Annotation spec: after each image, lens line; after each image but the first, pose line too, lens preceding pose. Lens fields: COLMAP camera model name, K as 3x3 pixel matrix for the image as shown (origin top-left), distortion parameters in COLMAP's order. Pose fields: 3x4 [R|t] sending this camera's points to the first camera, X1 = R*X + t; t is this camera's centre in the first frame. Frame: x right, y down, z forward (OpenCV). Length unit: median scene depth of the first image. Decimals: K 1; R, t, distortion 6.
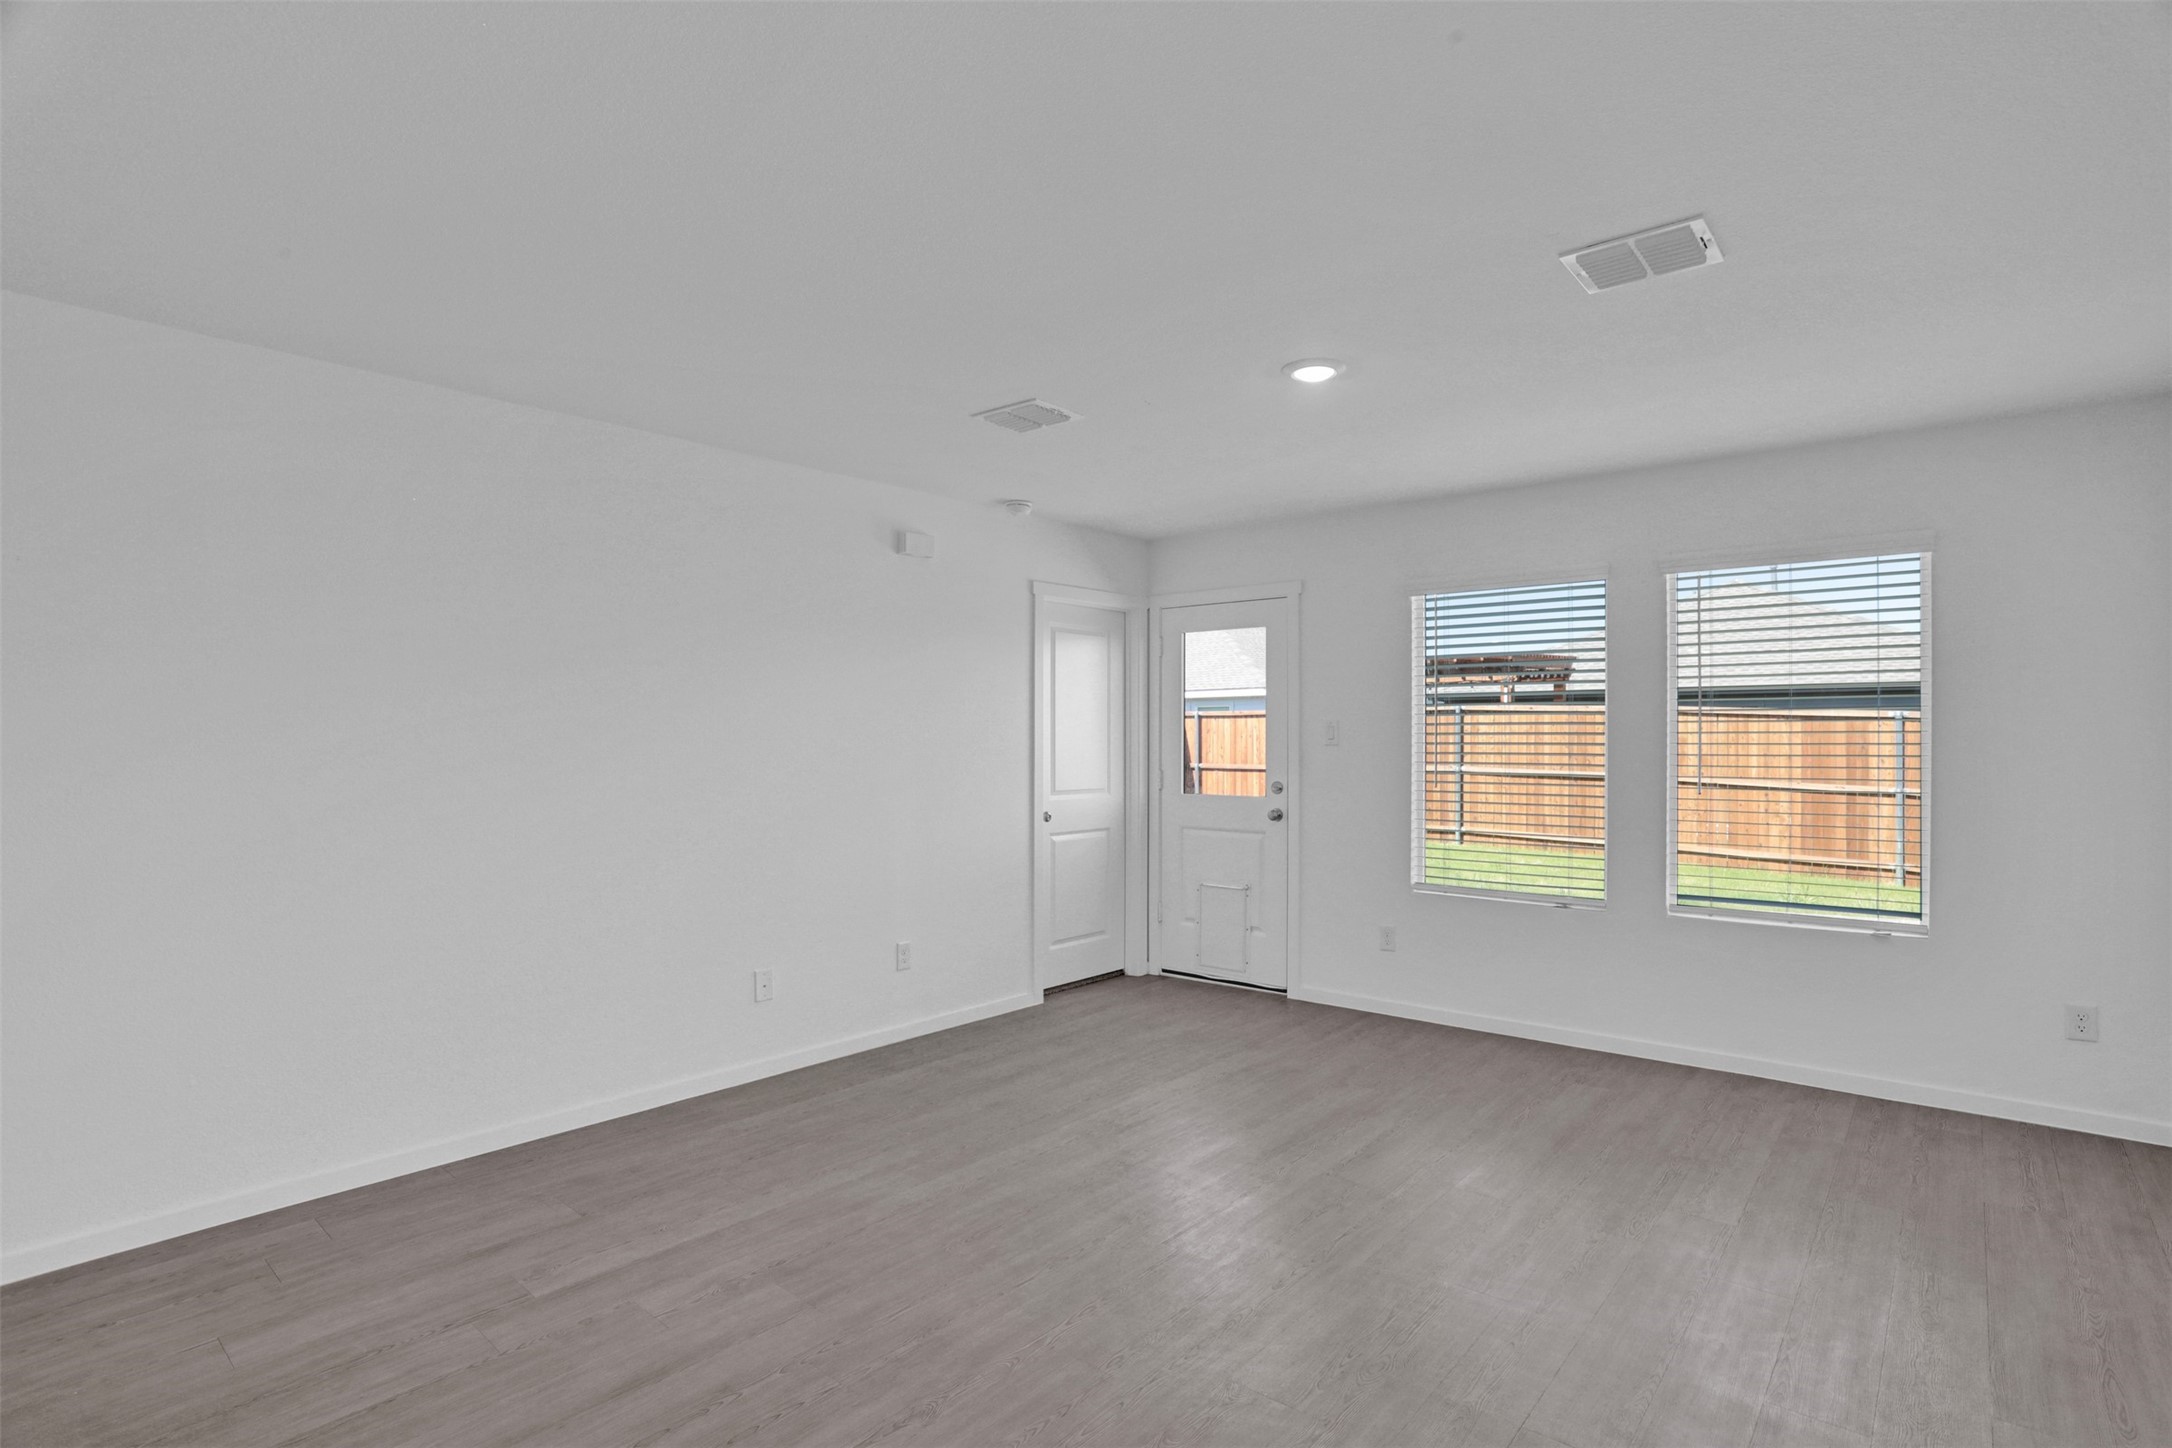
lens RADIAL K [[1074.3, 0, 1092.7], [0, 1074.3, 740.9], [0, 0, 1]] dist [-0.067010, 0.028767]
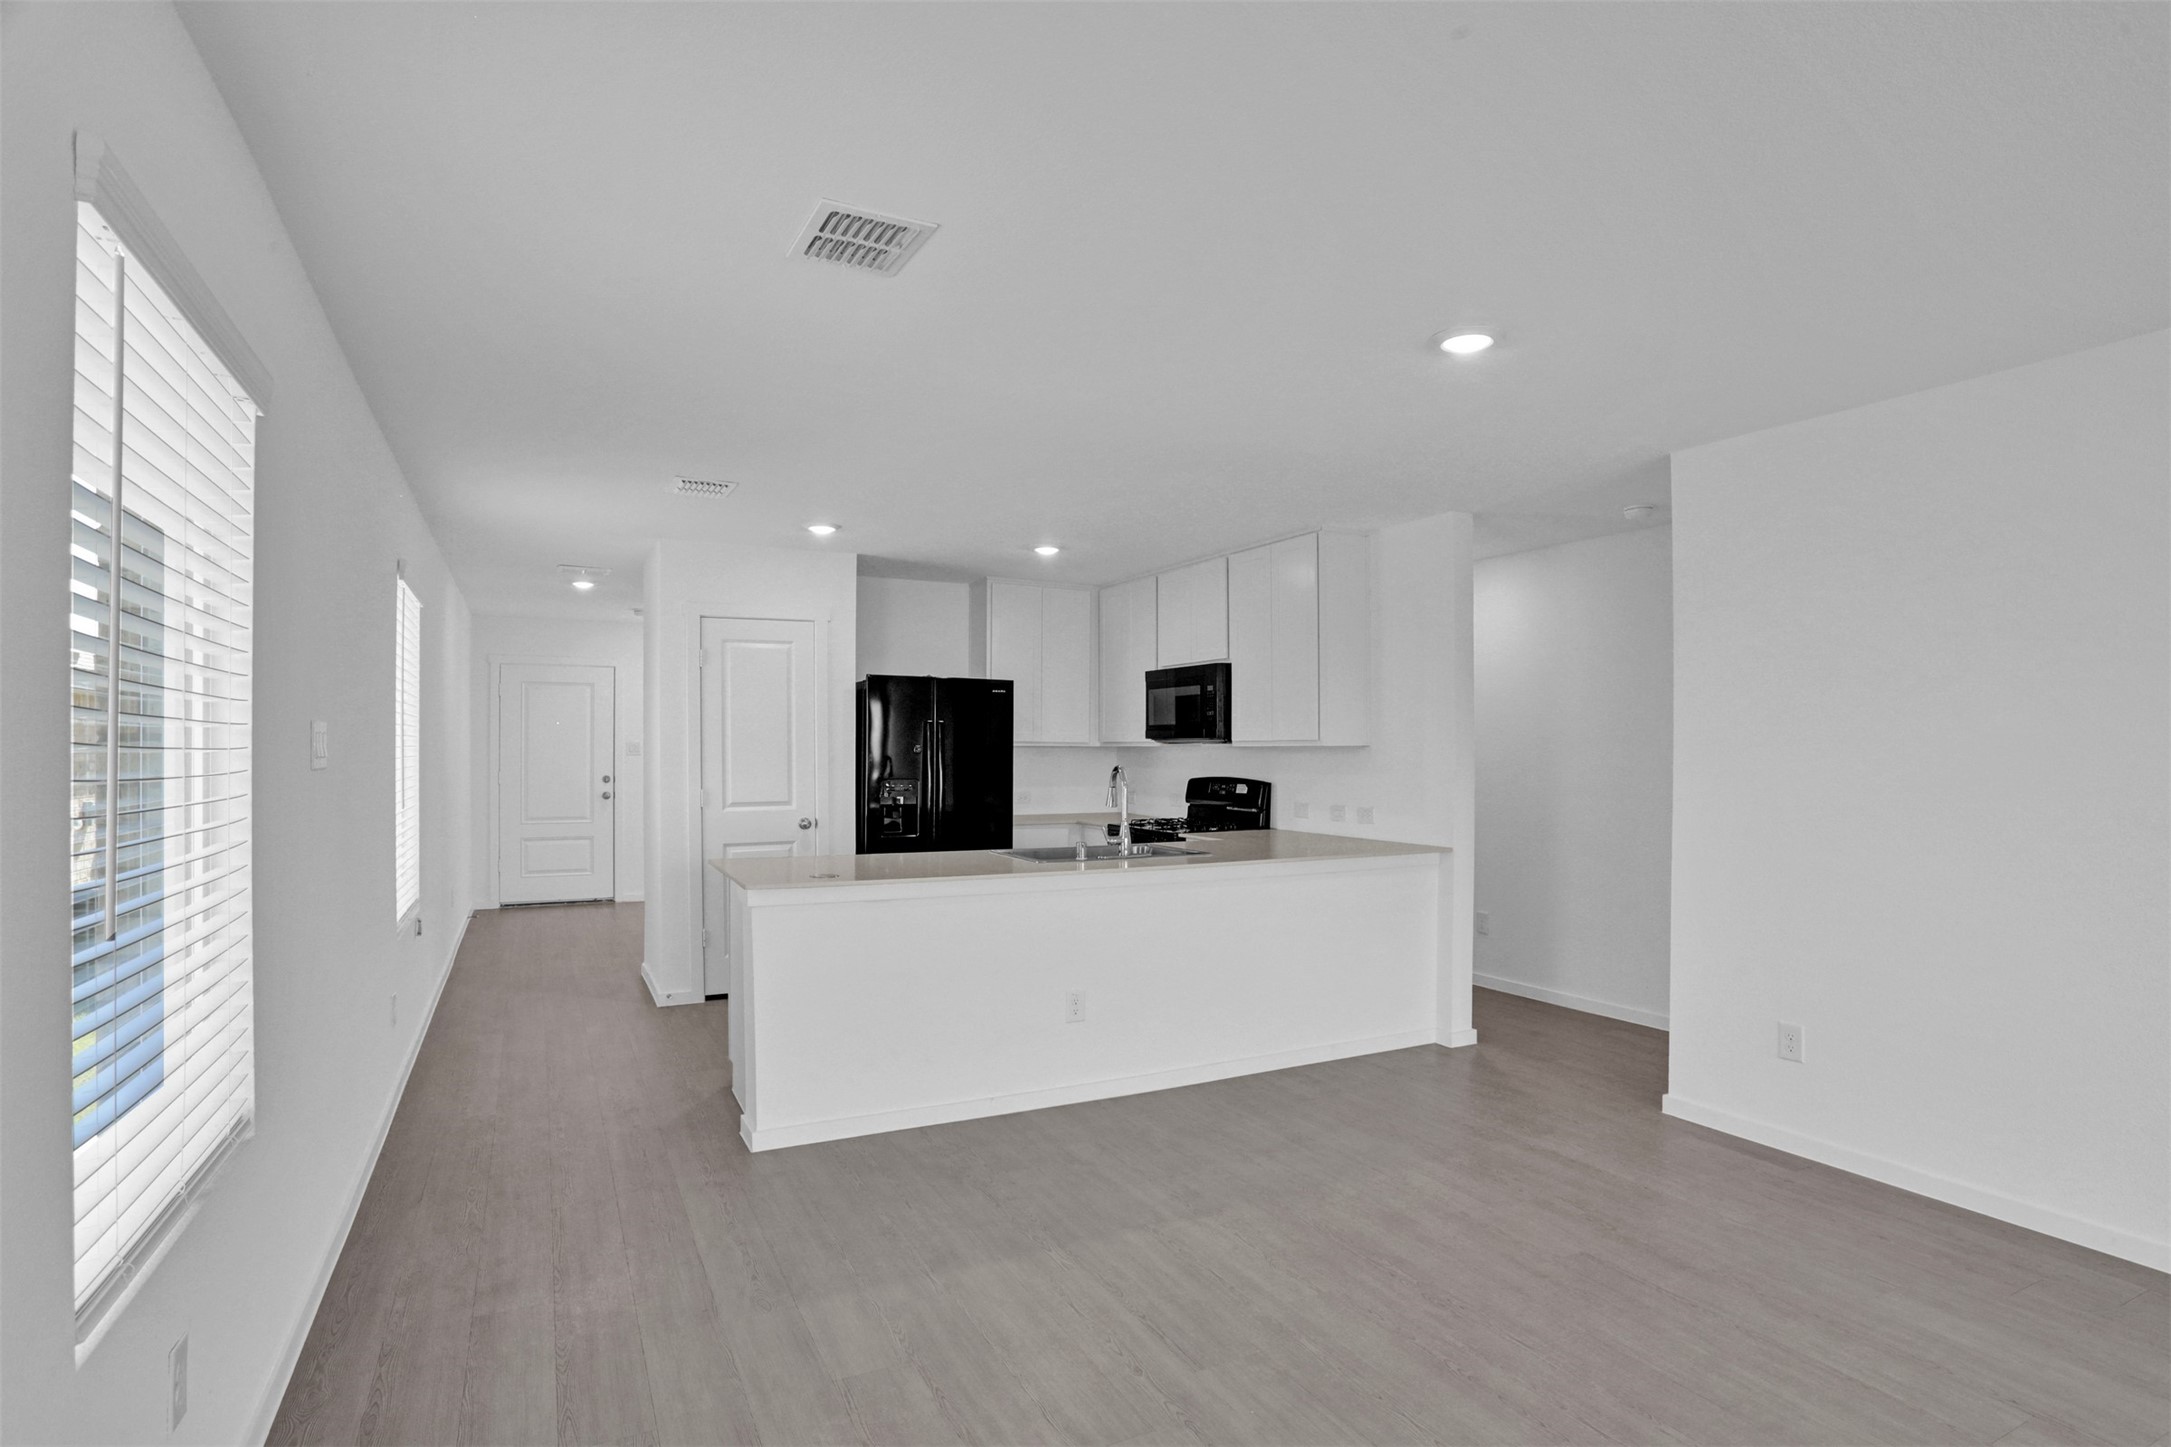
lens RADIAL K [[1076.6, 0, 1076.2], [0, 1076.6, 746.7], [0, 0, 1]] dist [-0.072214, 0.029328]
pose [[-0.383933, -0.001179, -0.923360, 0.240293], [-0.006399, 0.999979, 0.001383, -0.003889], [0.923339, 0.006439, -0.383933, 0.263418]]
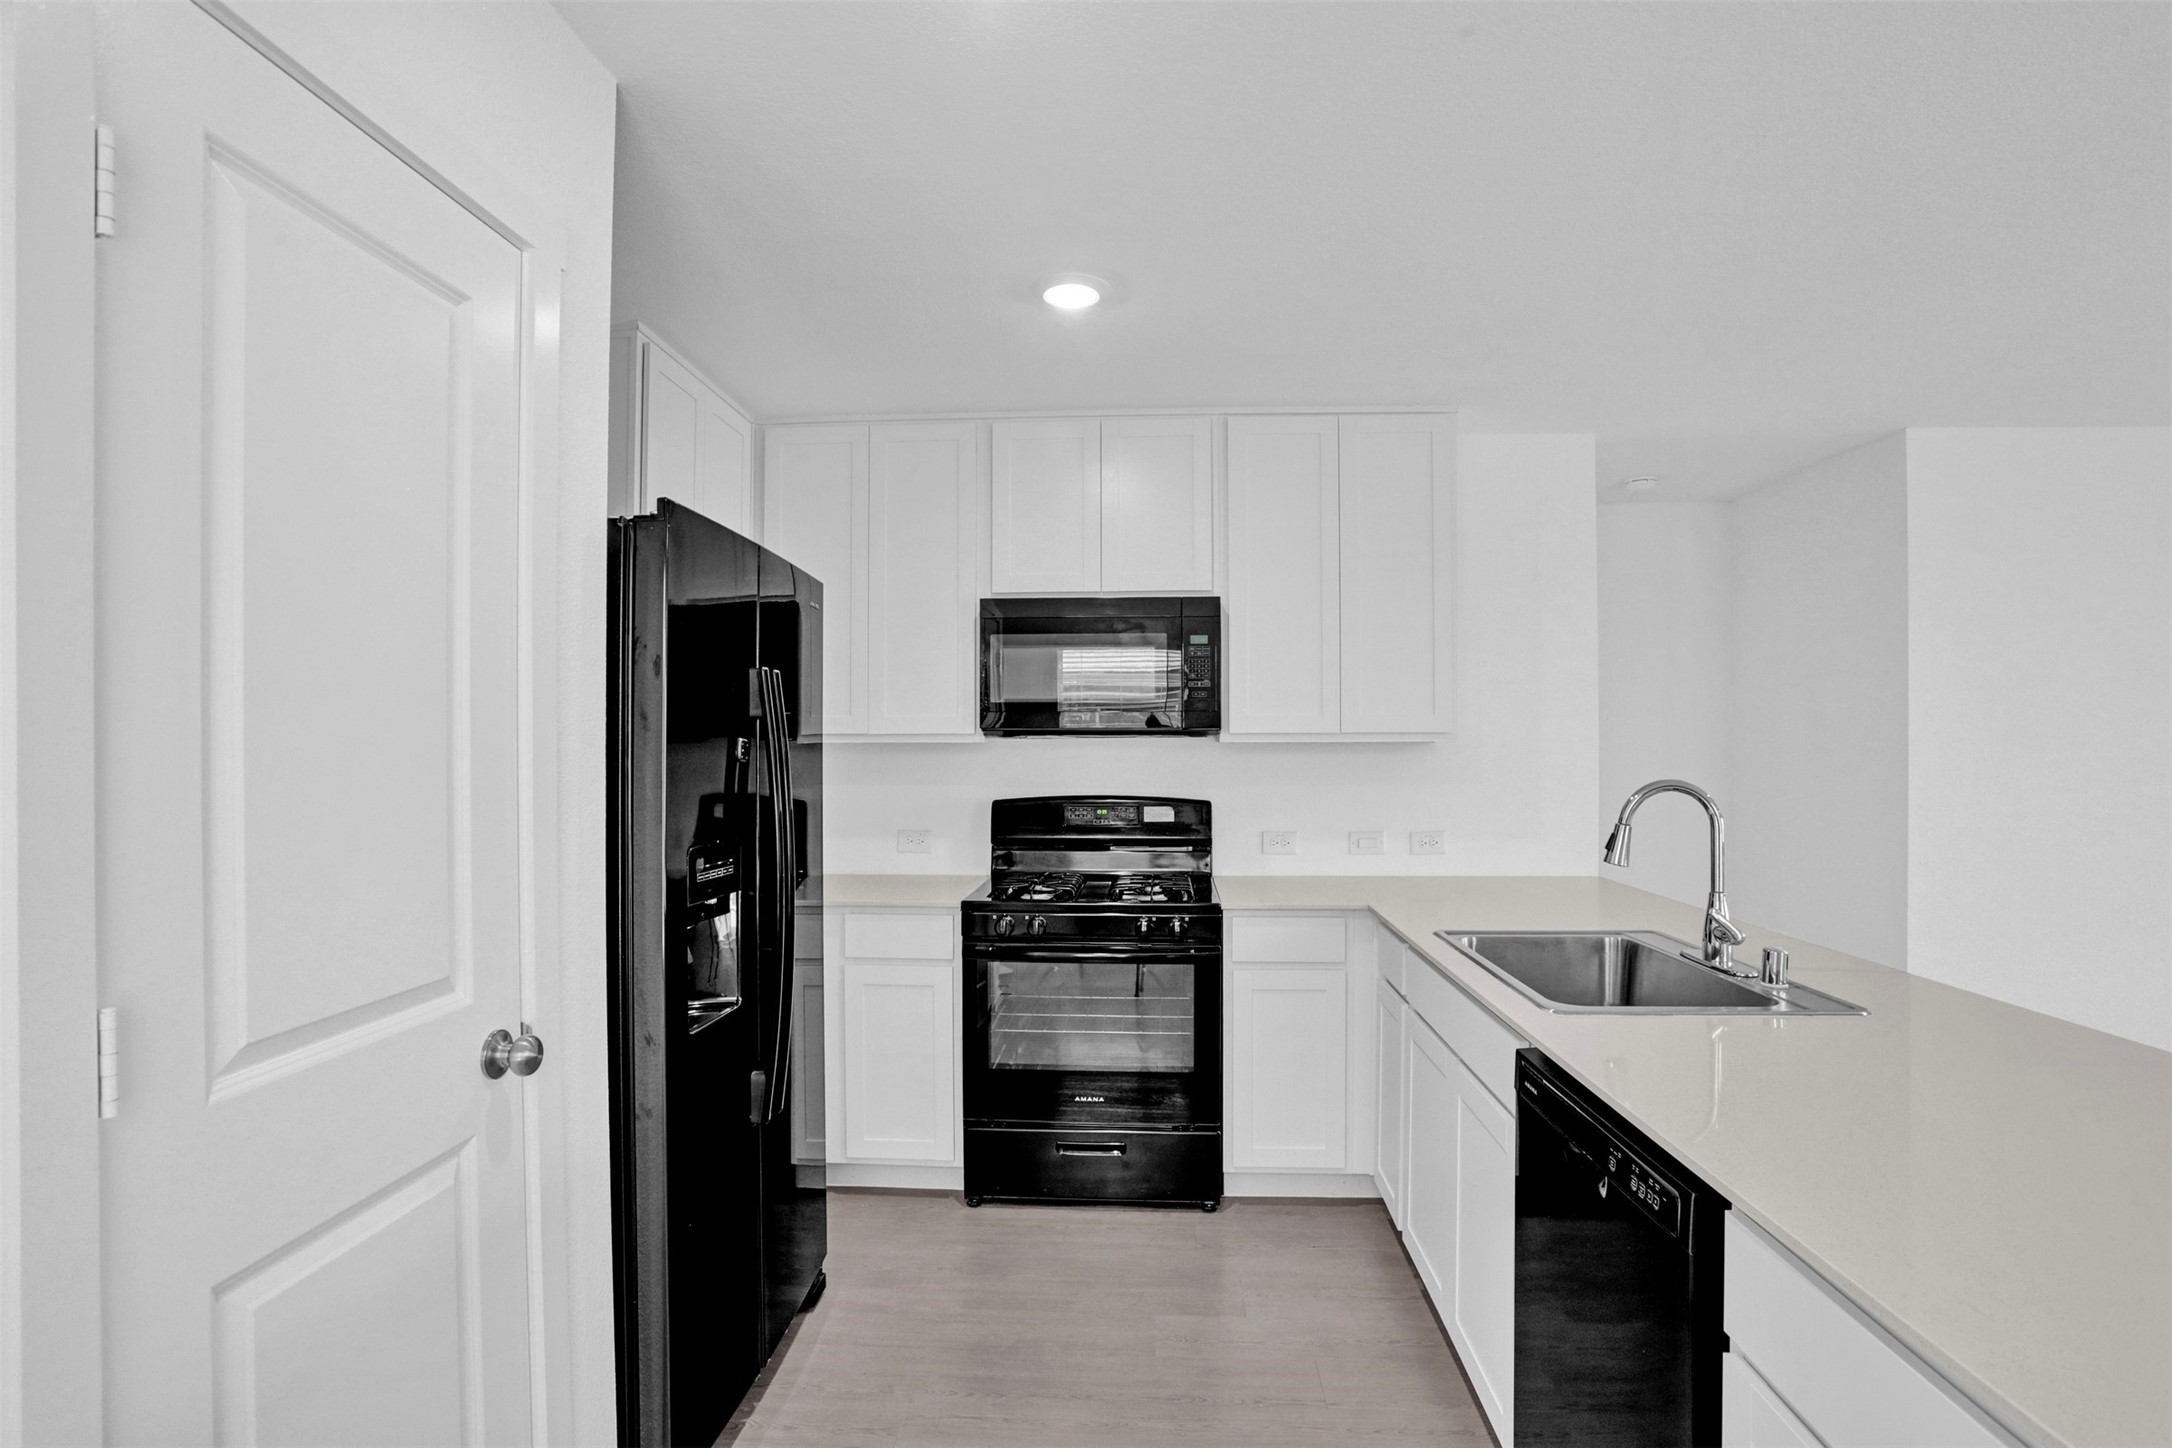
lens RADIAL K [[1076.4, 0, 1097.2], [0, 1076.4, 739.8], [0, 0, 1]] dist [-0.069323, 0.031281]
pose [[0.603442, -0.005003, -0.797391, -0.384174], [-0.003633, 0.999953, -0.009023, 0.001079], [0.797398, 0.008341, 0.603396, -0.476808]]
